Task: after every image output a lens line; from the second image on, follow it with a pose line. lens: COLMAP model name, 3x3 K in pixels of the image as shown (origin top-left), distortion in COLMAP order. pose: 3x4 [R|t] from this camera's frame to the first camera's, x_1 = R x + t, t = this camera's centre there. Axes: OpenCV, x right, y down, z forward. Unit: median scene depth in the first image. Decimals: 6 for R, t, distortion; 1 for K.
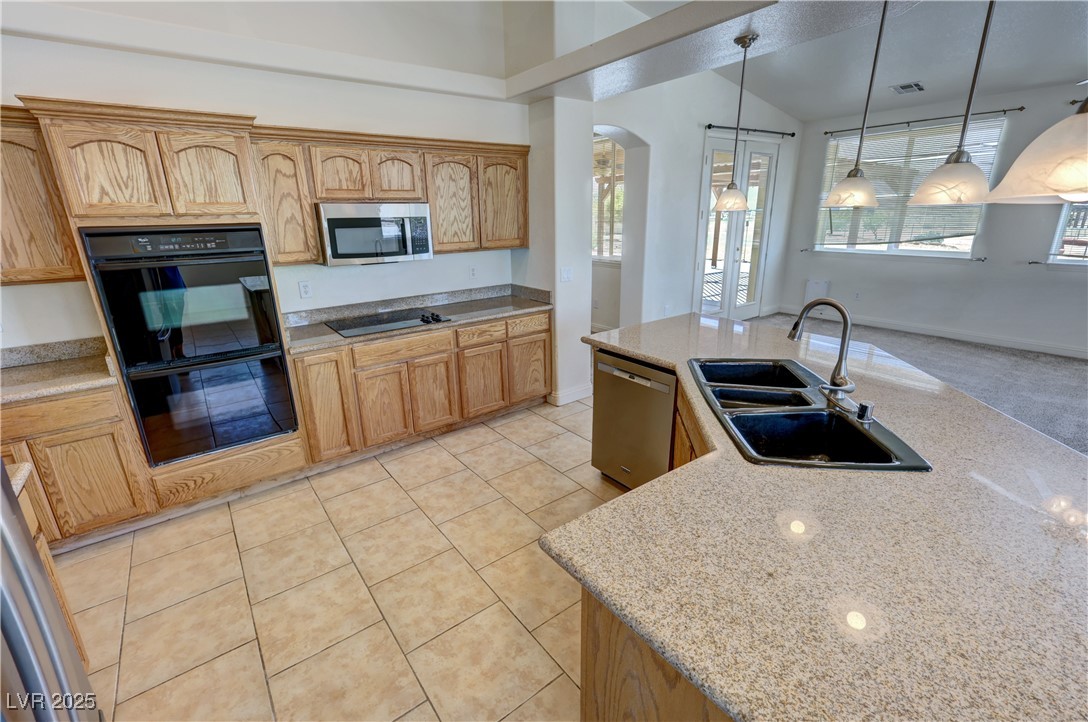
lens RADIAL K [[476.2, 0, 541.9], [0, 476.2, 361.0], [0, 0, 1]] dist [0.004448, 0.000766]
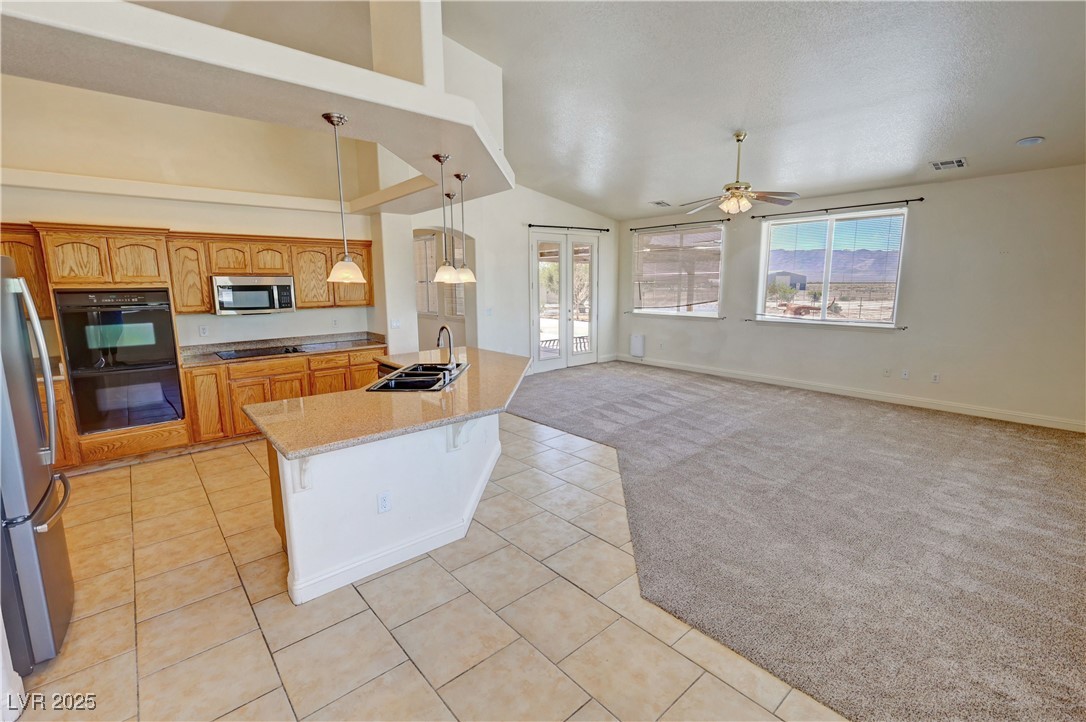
lens RADIAL K [[475.3, 0, 546.3], [0, 475.3, 358.2], [0, 0, 1]] dist [0.004448, 0.000766]
pose [[0.997452, -0.003590, 0.071245, 0.537841], [0.013980, 0.989204, -0.145877, 0.191783], [-0.069952, 0.146502, 0.986734, -0.620792]]
